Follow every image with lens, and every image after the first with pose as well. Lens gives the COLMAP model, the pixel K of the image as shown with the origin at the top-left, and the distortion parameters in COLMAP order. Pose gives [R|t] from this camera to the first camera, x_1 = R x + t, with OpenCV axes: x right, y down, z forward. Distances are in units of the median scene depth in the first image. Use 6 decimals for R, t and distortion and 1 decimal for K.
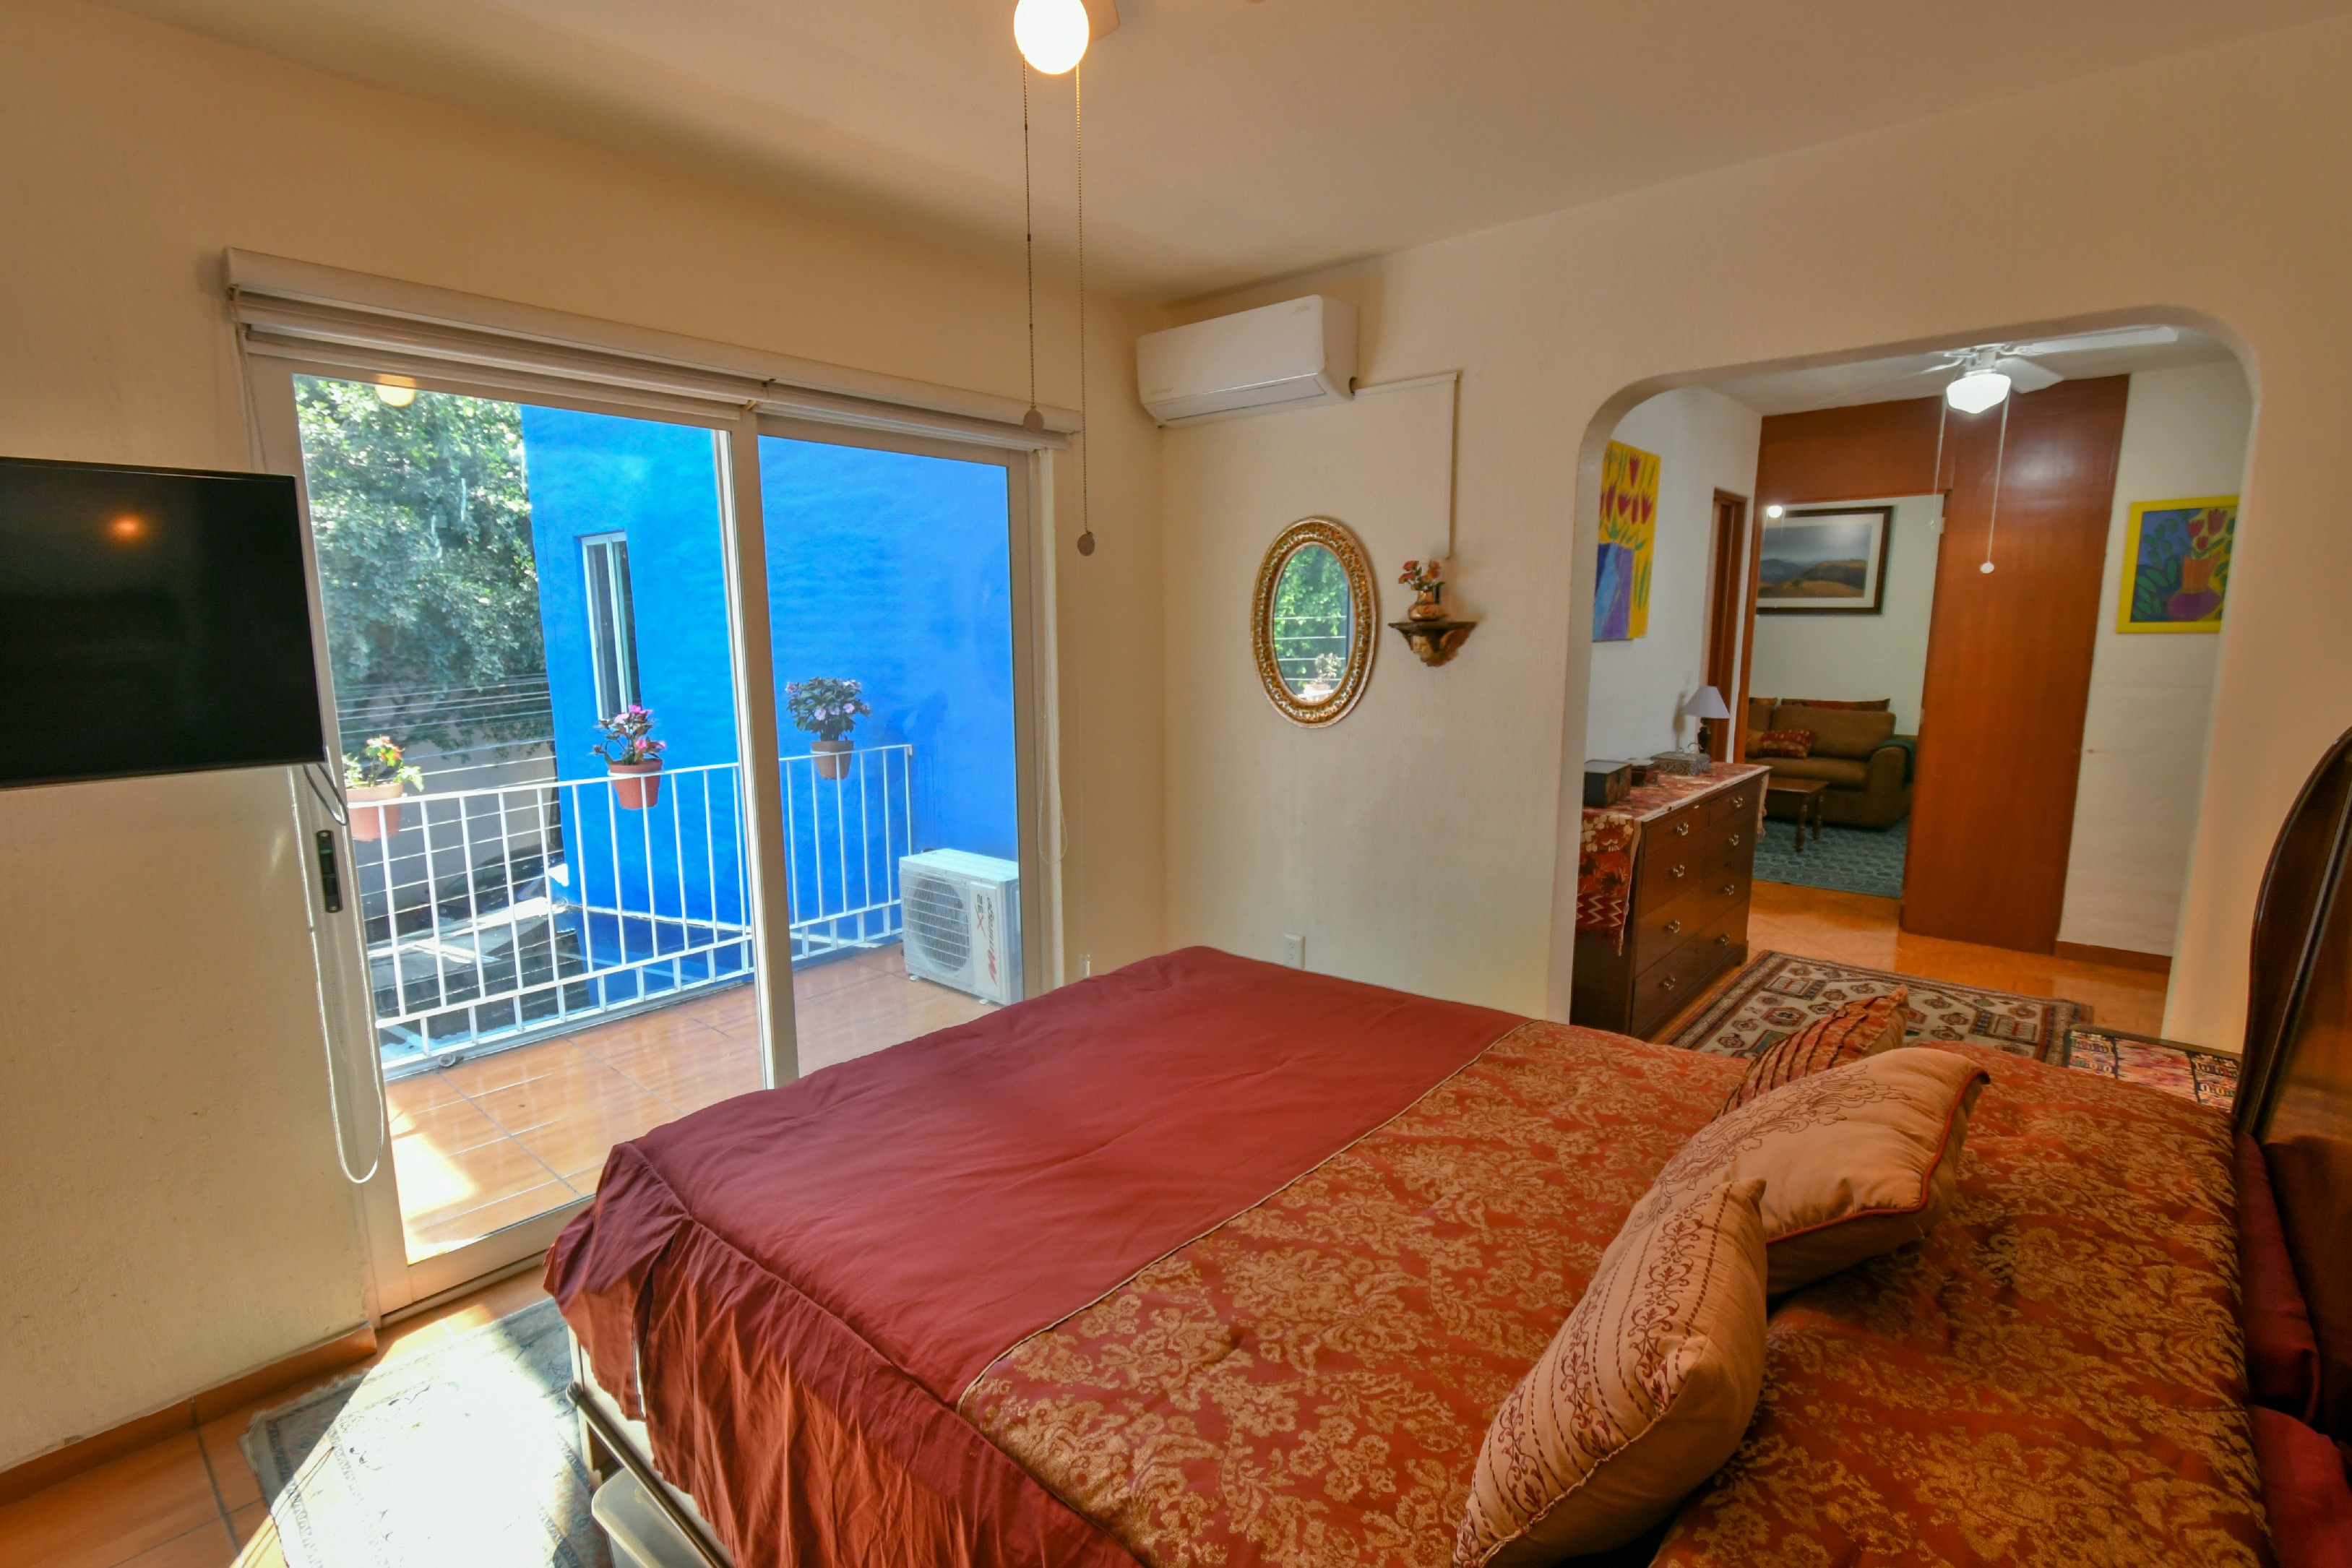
lens RADIAL K [[1046.3, 0, 1181.1], [0, 1046.3, 793.6], [0, 0, 1]] dist [0.002010, -0.003380]
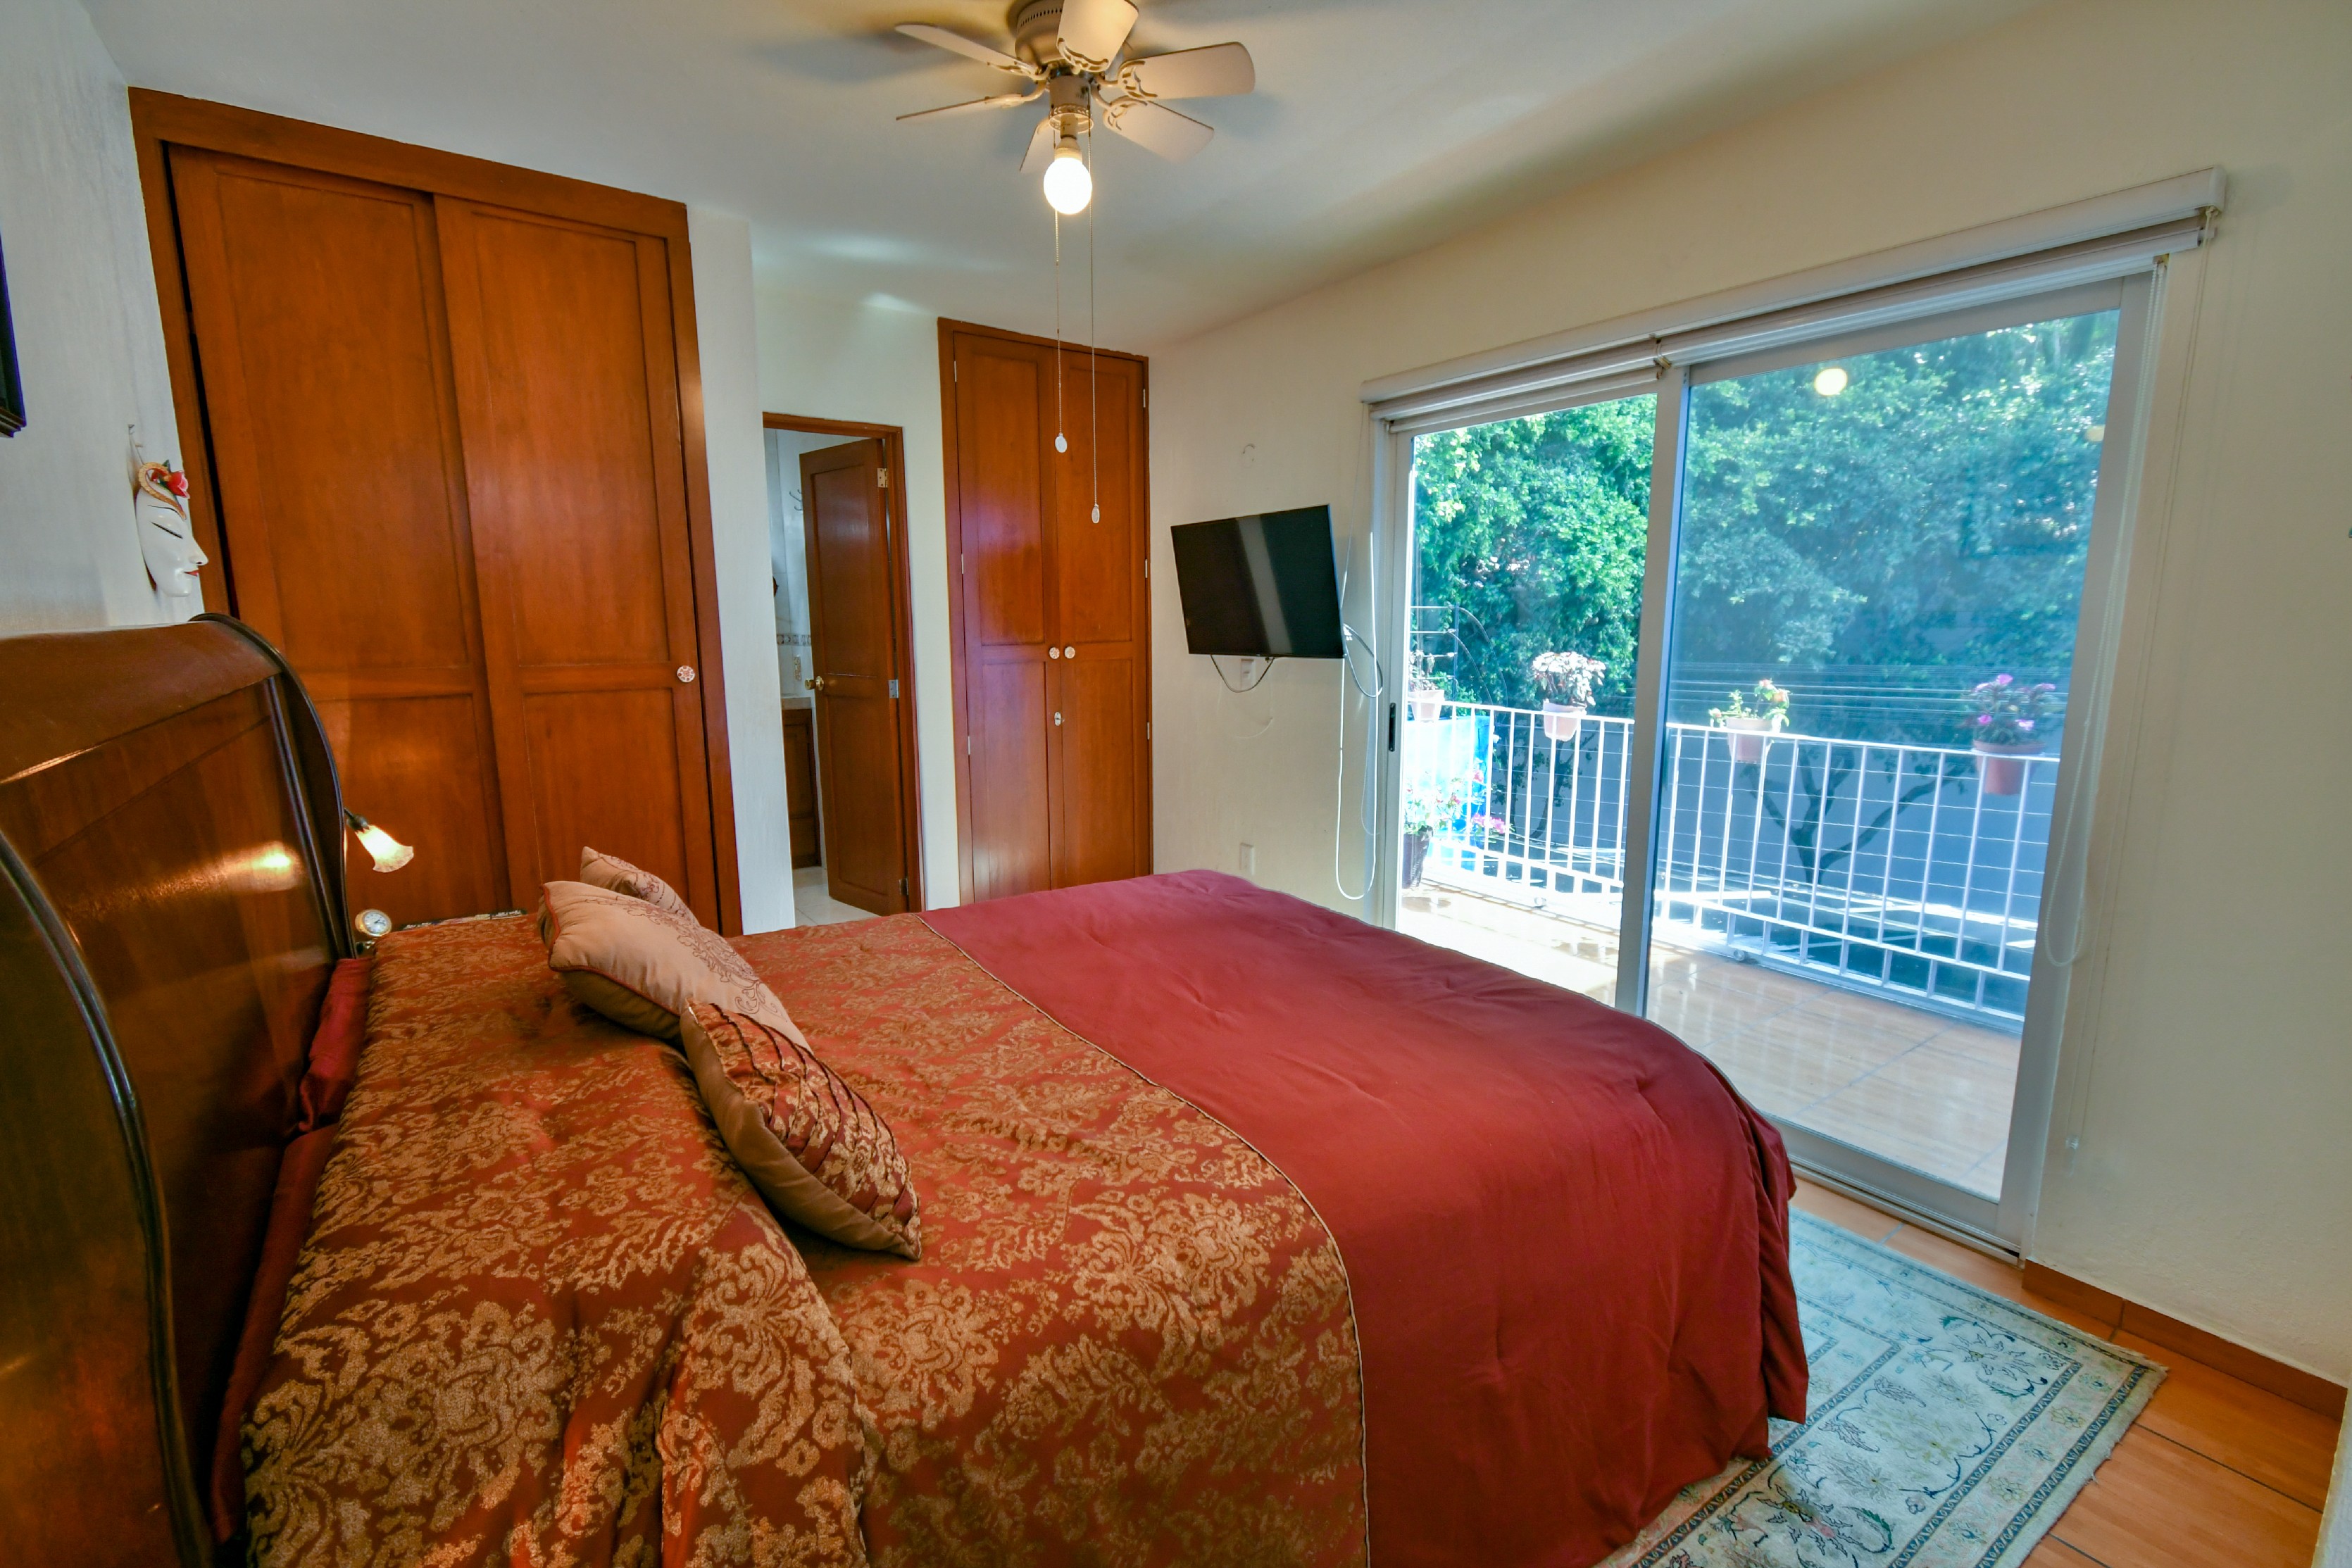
lens RADIAL K [[1046.2, 0, 1193.5], [0, 1046.2, 782.0], [0, 0, 1]] dist [0.002010, -0.003380]
pose [[-0.226100, 0.161764, -0.960579, 0.455706], [-0.152434, 0.968091, 0.198909, -0.064540], [0.962103, 0.191398, -0.194227, 0.507179]]
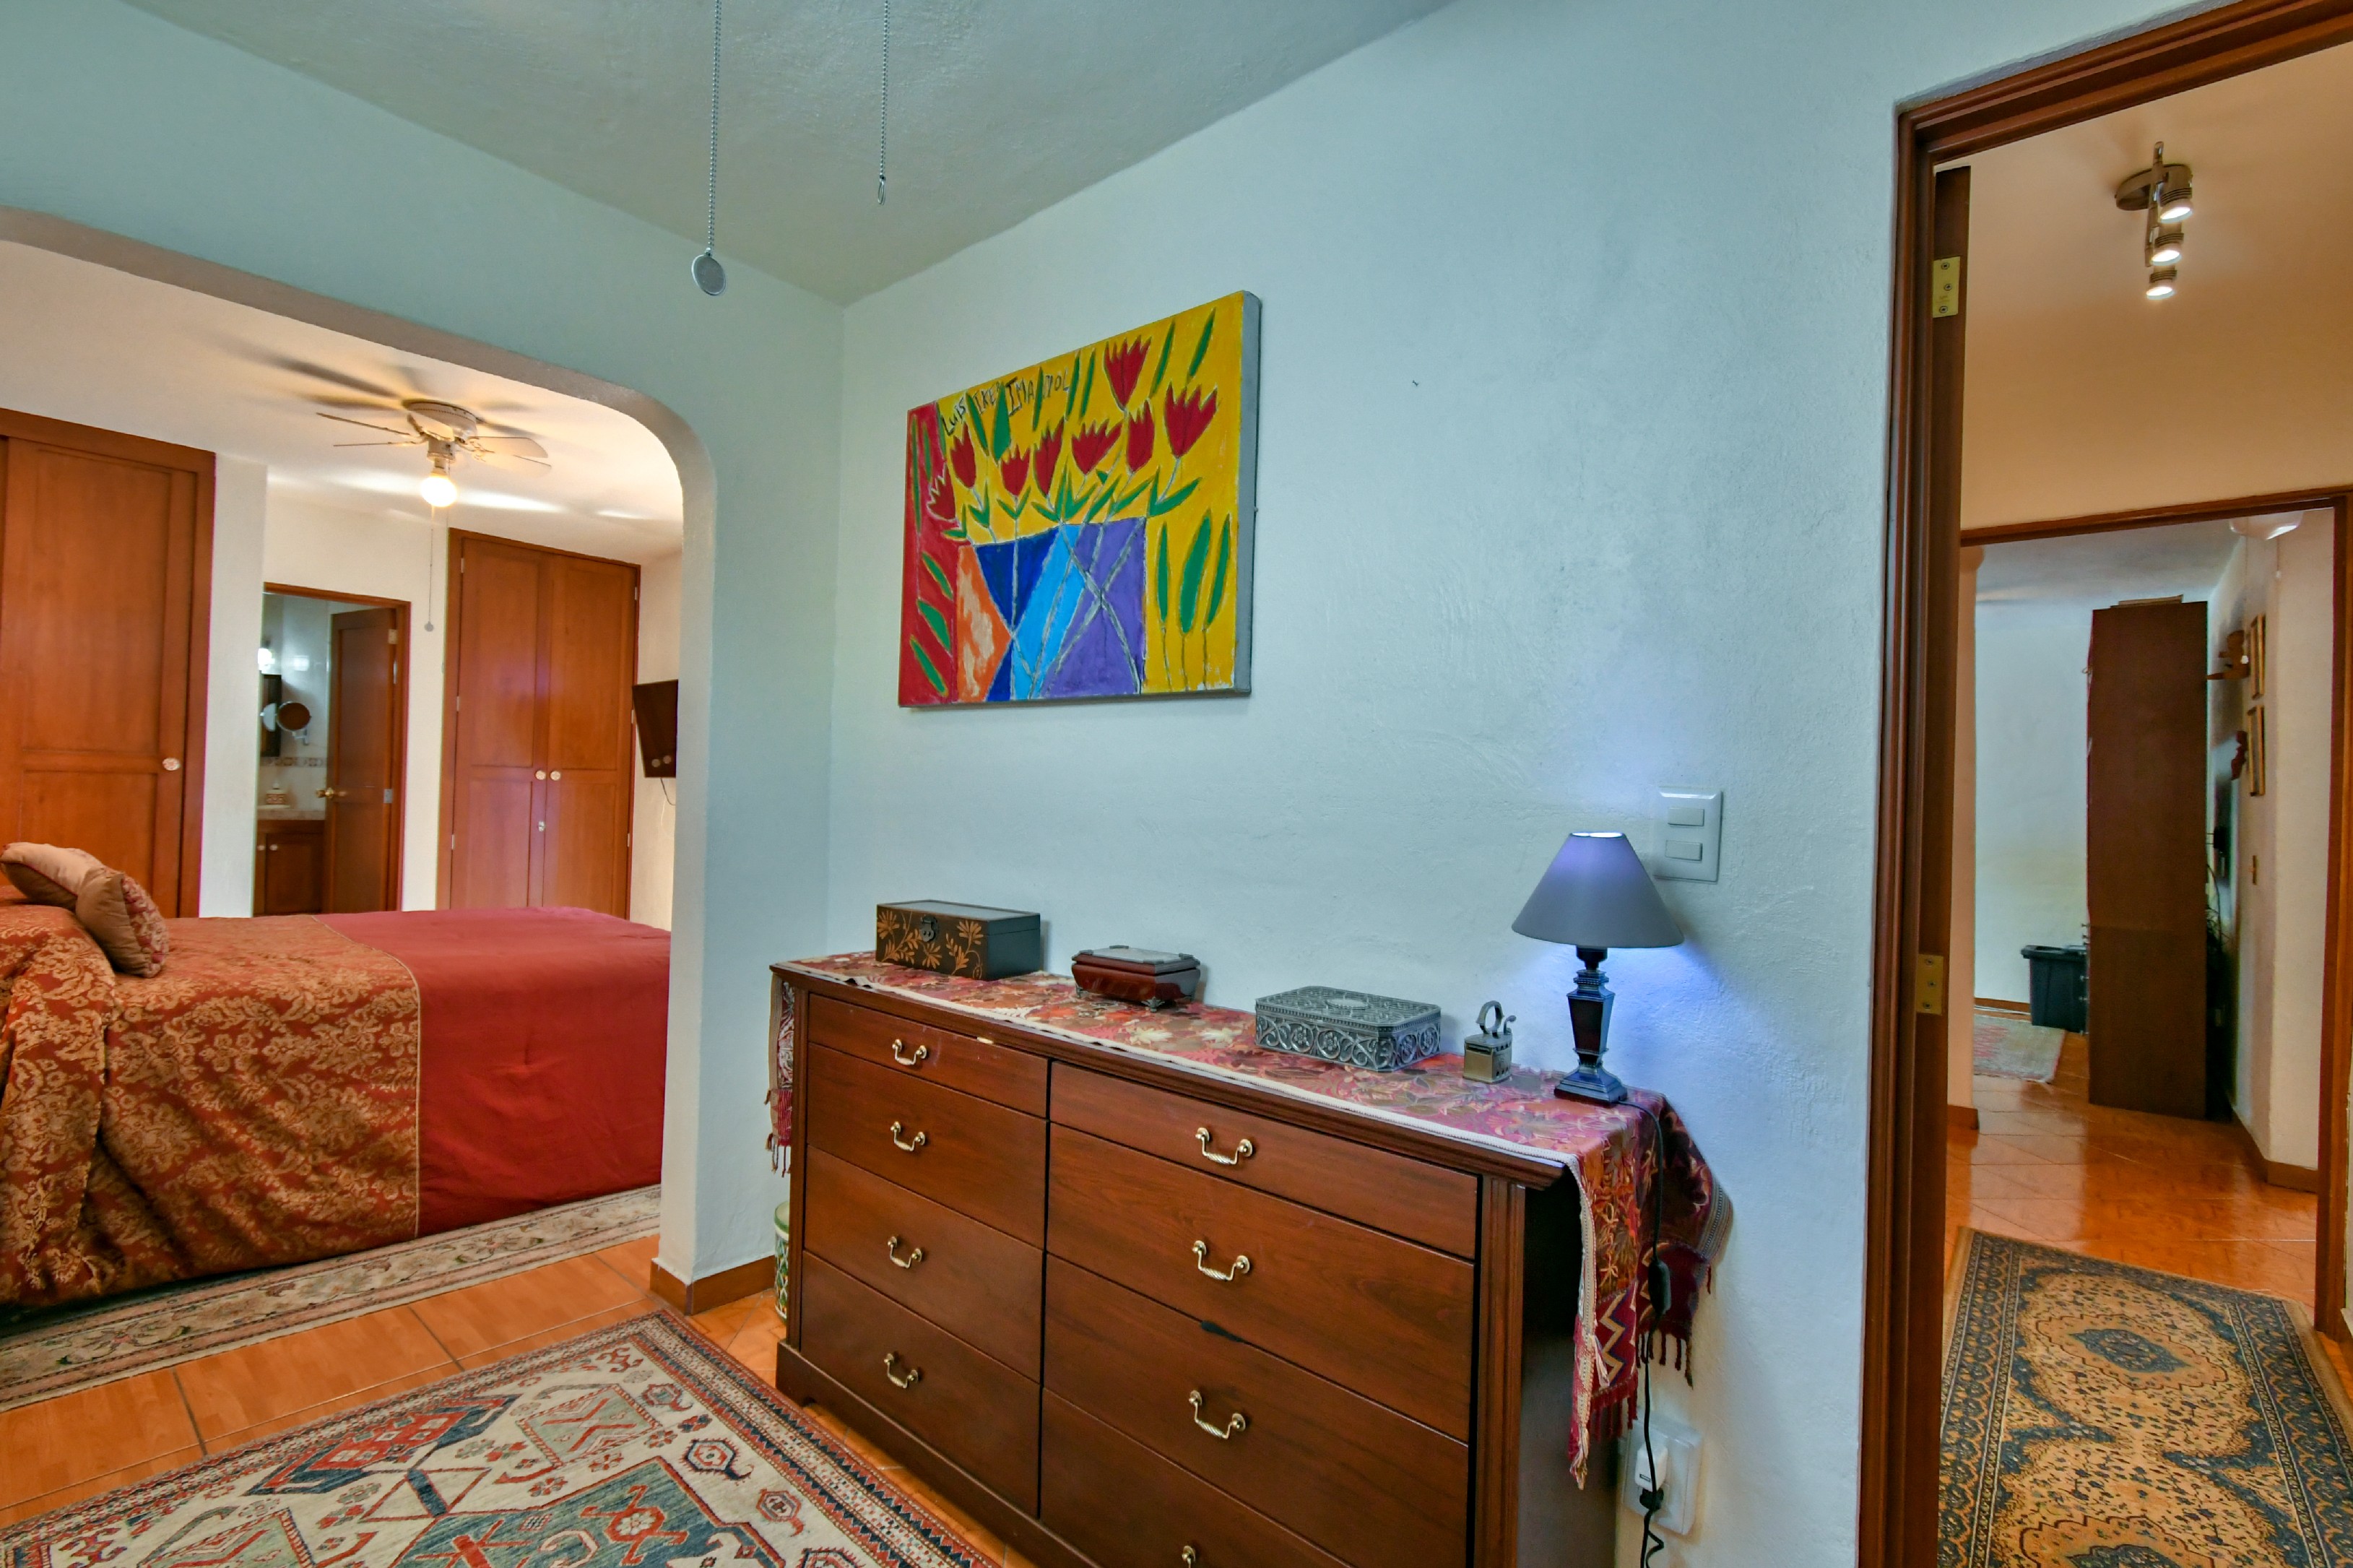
lens RADIAL K [[1046.7, 0, 1175.6], [0, 1046.7, 780.8], [0, 0, 1]] dist [0.002010, -0.003380]
pose [[0.020648, -0.007388, -0.999760, 1.115084], [-0.191430, 0.981442, -0.011207, -0.119039], [0.981289, 0.191615, 0.018851, 1.236979]]
